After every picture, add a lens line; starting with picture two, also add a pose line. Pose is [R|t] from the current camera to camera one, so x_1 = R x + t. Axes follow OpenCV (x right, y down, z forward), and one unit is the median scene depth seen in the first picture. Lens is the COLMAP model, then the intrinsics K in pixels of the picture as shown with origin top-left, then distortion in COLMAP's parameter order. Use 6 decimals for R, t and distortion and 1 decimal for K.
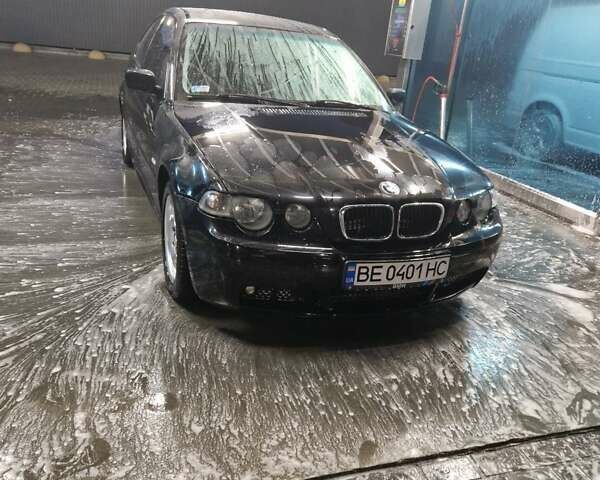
lens RADIAL K [[509.5, 0, 299.7], [0, 509.5, 240.1], [0, 0, 1]] dist [0.066484, -0.032778]
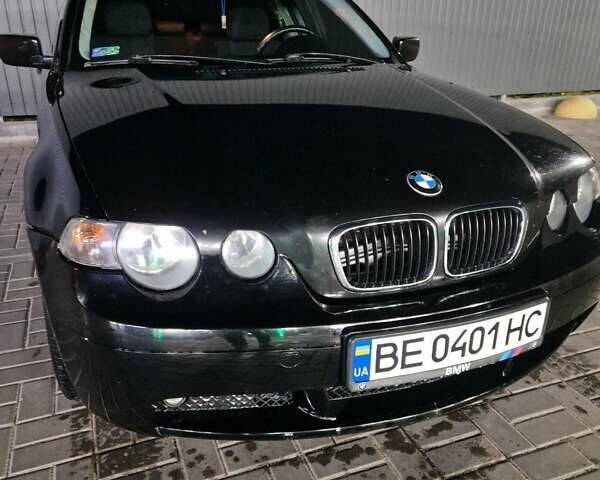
lens RADIAL K [[509.5, 0, 298.2], [0, 509.5, 238.8], [0, 0, 1]] dist [0.066484, -0.032778]
pose [[0.996026, -0.083491, -0.031024, 0.060954], [0.083794, 0.996446, 0.008597, -0.060440], [0.030195, -0.011162, 0.999482, 0.476359]]
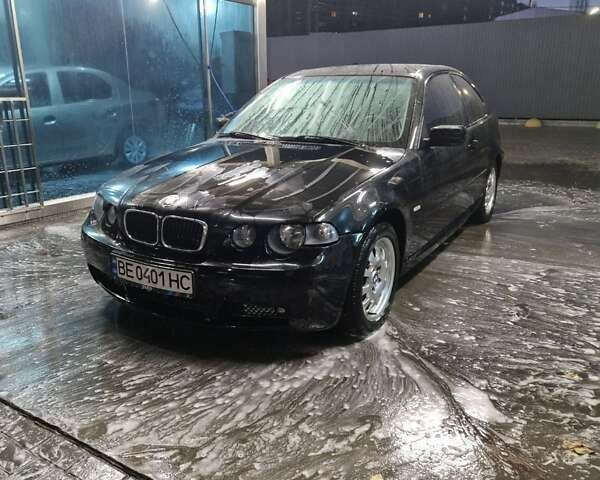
lens RADIAL K [[509.5, 0, 299.0], [0, 509.5, 240.1], [0, 0, 1]] dist [0.066484, -0.032778]
pose [[0.635415, 0.127987, -0.761490, 1.230454], [-0.225526, 0.973929, -0.024495, -0.056067], [0.738502, 0.187301, 0.647714, 0.513075]]
